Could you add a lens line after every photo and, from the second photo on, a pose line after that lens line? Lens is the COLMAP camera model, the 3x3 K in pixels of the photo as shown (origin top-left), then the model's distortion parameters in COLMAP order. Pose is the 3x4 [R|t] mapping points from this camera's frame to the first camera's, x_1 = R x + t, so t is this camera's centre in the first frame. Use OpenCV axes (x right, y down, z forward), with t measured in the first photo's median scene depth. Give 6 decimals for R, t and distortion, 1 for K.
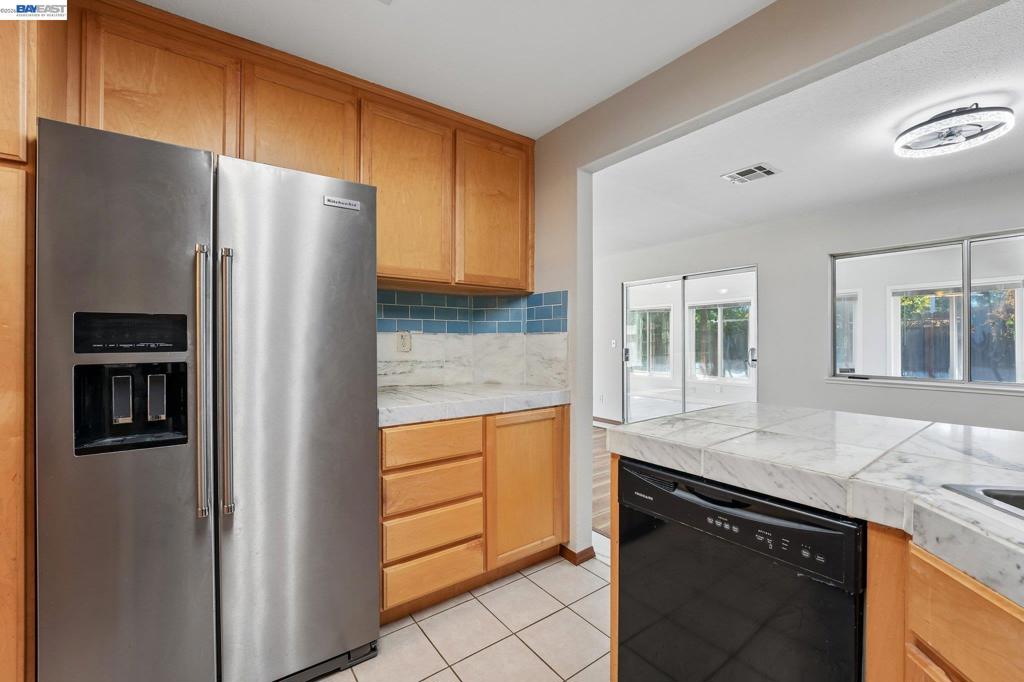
lens RADIAL K [[417.4, 0, 507.1], [0, 417.4, 339.6], [0, 0, 1]] dist [-0.015682, 0.004318]
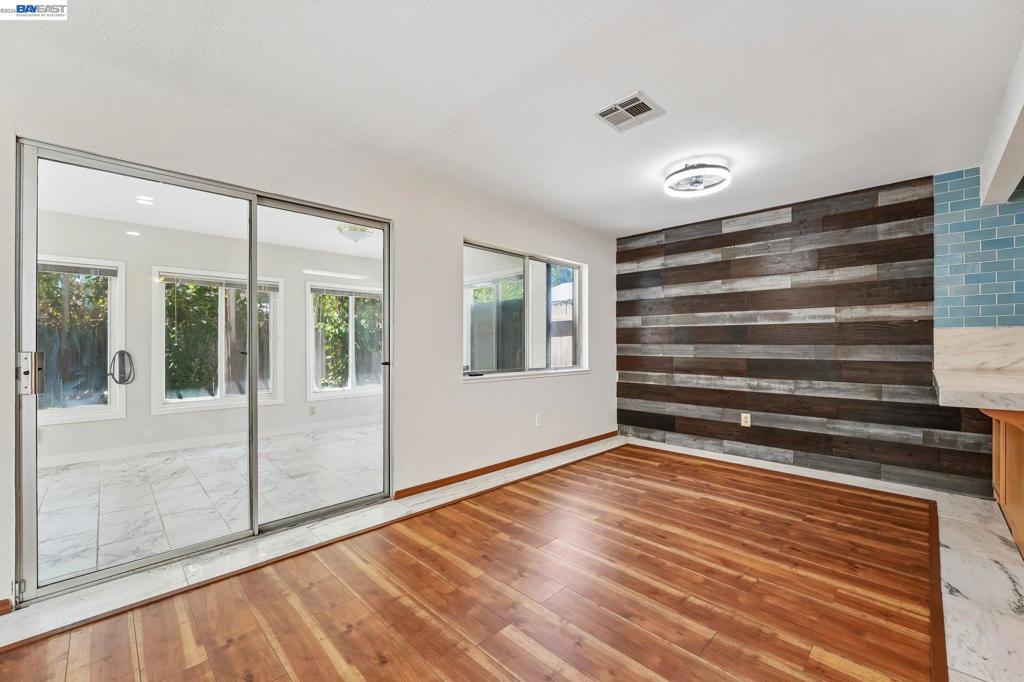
lens RADIAL K [[417.4, 0, 506.1], [0, 417.4, 341.5], [0, 0, 1]] dist [-0.015682, 0.004318]
pose [[-0.135943, 0.007817, 0.990686, -0.216107], [-0.000745, 0.999968, -0.007993, 0.045530], [-0.990716, -0.001824, -0.135933, 1.959013]]
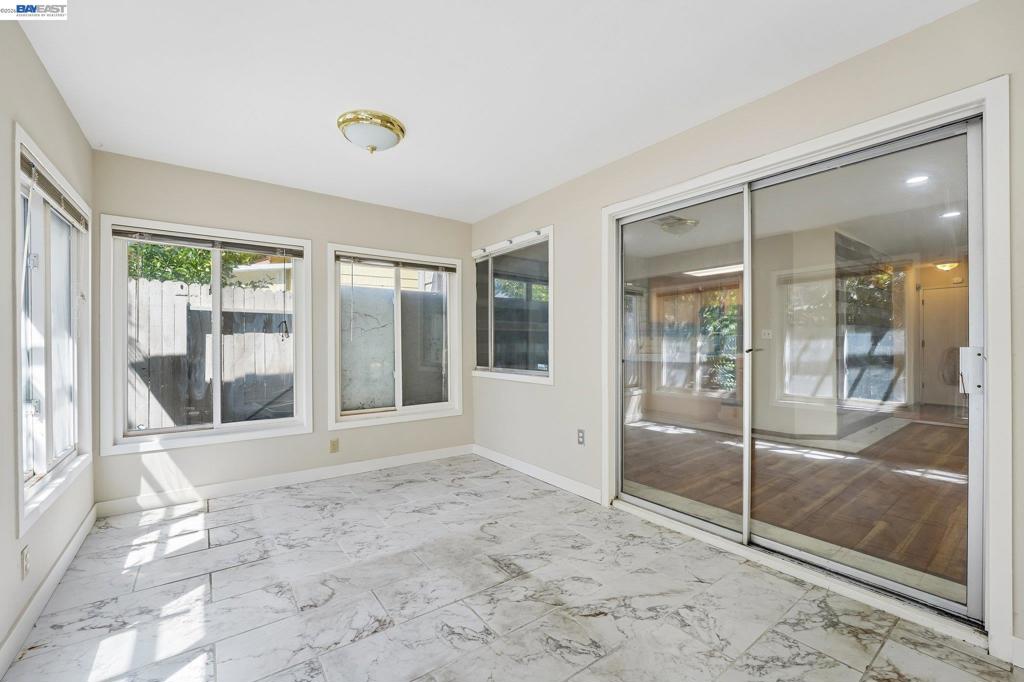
lens RADIAL K [[417.4, 0, 514.0], [0, 417.4, 345.8], [0, 0, 1]] dist [-0.015682, 0.004318]
pose [[-0.999915, 0.006228, -0.011439, 1.670725], [0.006217, 0.999980, 0.000947, 0.055444], [0.011444, 0.000876, -0.999934, 3.606908]]
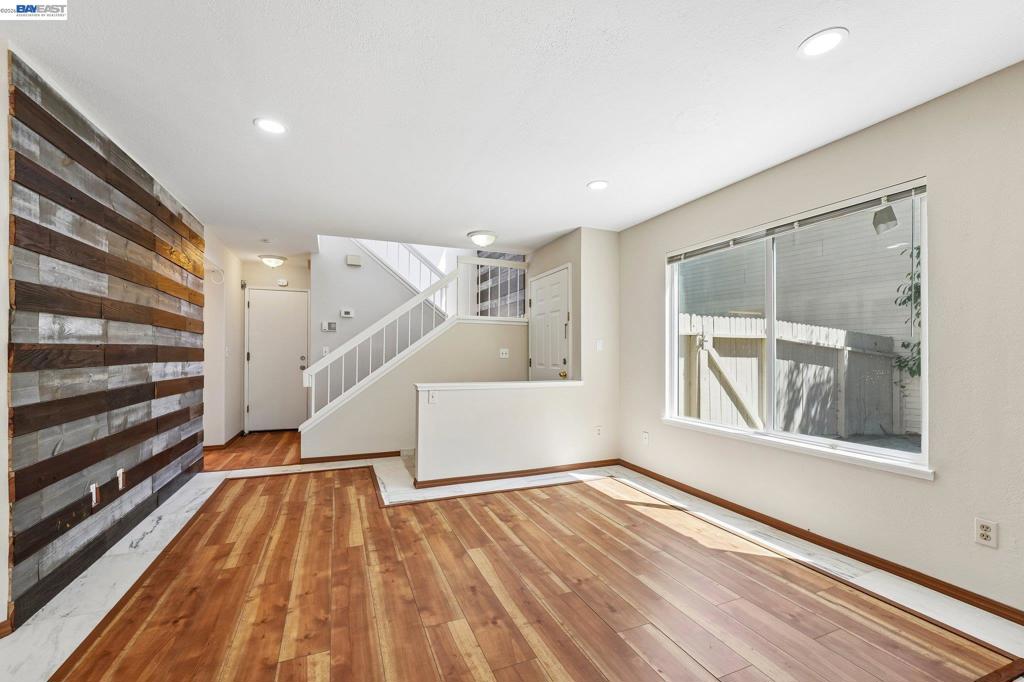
lens RADIAL K [[417.4, 0, 508.0], [0, 417.4, 350.8], [0, 0, 1]] dist [-0.015682, 0.004318]
pose [[-0.241928, -0.004012, -0.970286, 0.416289], [-0.000858, 0.999992, -0.003921, 0.033522], [0.970294, -0.000116, -0.241929, 2.490016]]
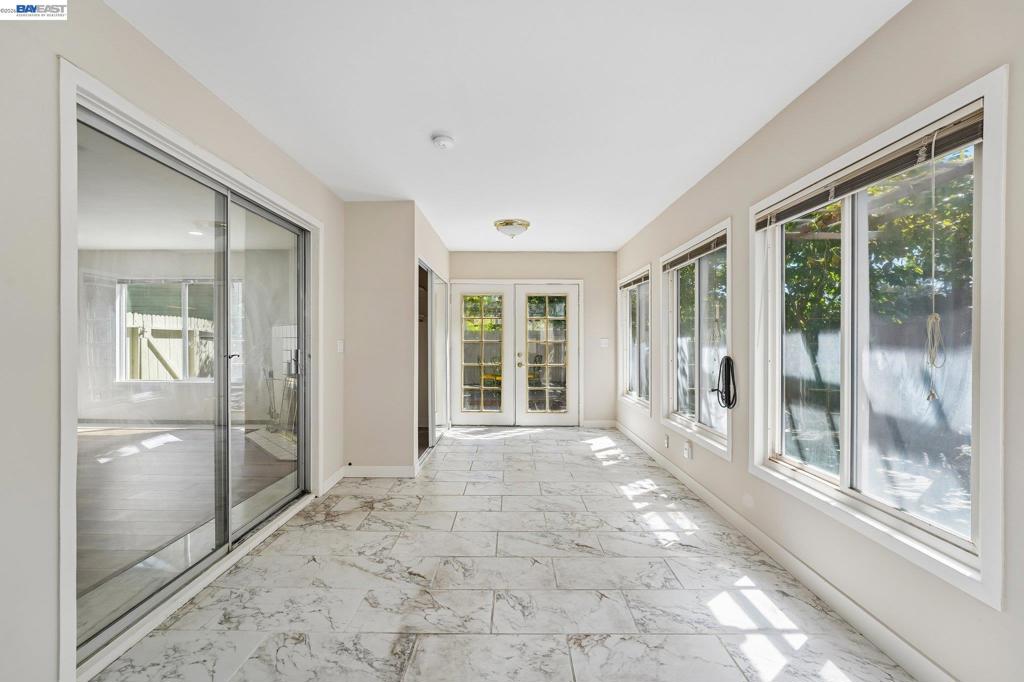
lens RADIAL K [[417.4, 0, 506.9], [0, 417.4, 336.4], [0, 0, 1]] dist [-0.015682, 0.004318]
pose [[0.798319, -0.003192, -0.602227, 2.289318], [-0.003415, 0.999946, -0.009828, 0.031304], [0.602226, 0.009903, 0.798264, 2.079929]]
